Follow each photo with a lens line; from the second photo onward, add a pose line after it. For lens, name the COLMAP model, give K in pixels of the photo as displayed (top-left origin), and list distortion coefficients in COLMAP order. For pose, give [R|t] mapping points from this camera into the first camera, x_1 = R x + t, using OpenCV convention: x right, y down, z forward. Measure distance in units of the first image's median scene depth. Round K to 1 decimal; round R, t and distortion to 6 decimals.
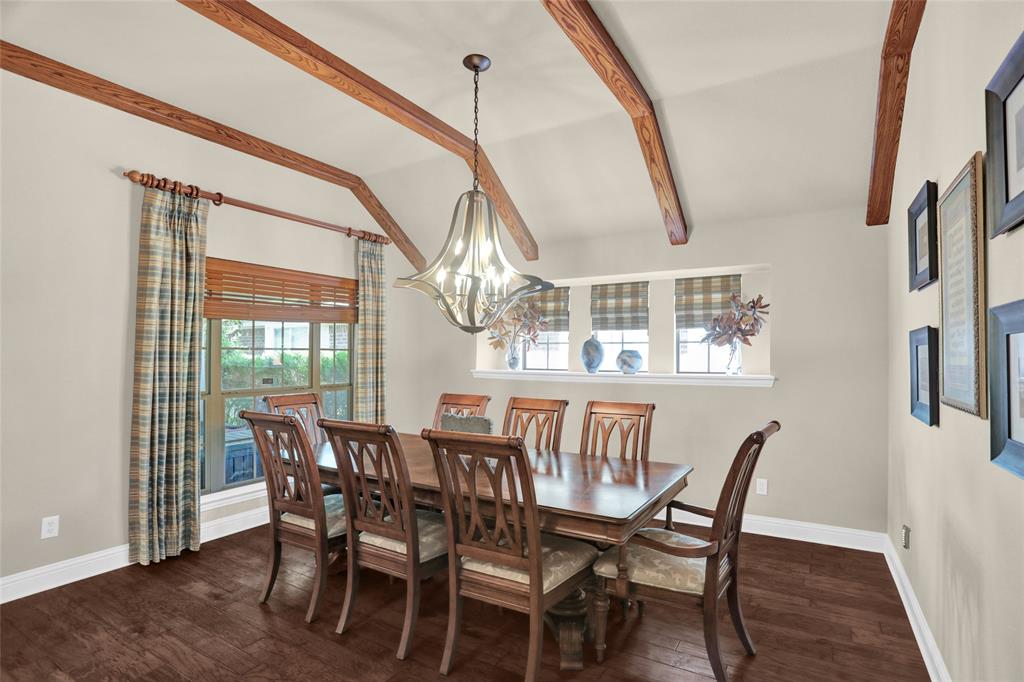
lens RADIAL K [[501.4, 0, 512.4], [0, 501.4, 350.8], [0, 0, 1]] dist [-0.003662, -0.000034]
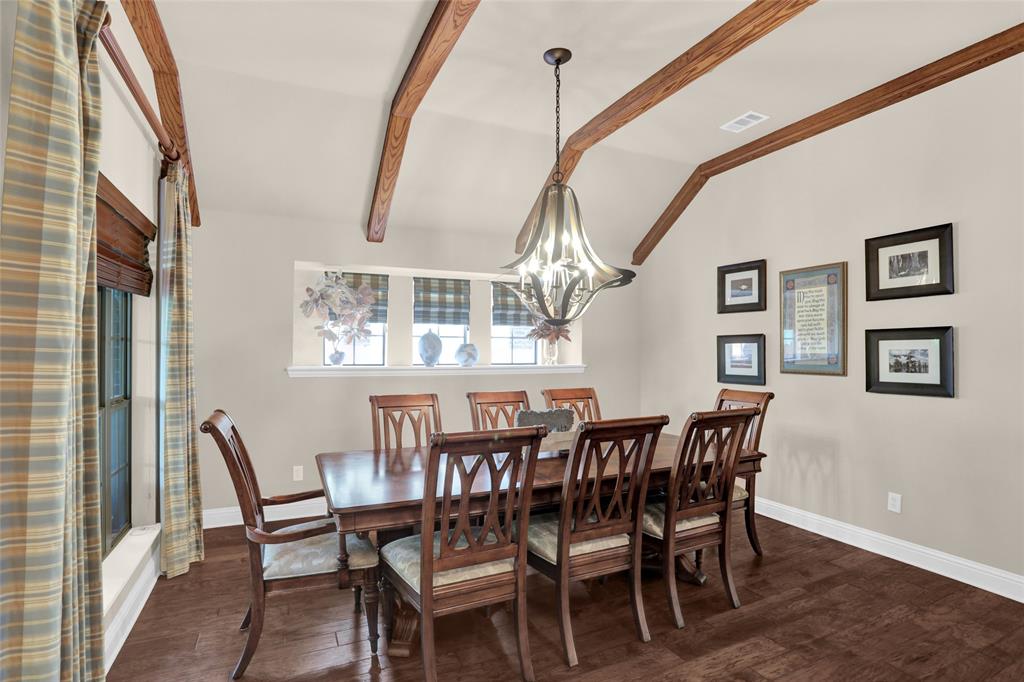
lens RADIAL K [[501.4, 0, 512.4], [0, 501.4, 350.8], [0, 0, 1]] dist [-0.003662, -0.000034]
pose [[0.560196, -0.004905, 0.828345, -0.576544], [-0.005239, 0.999941, 0.009464, 0.003230], [-0.828343, -0.009641, 0.560138, 0.307353]]
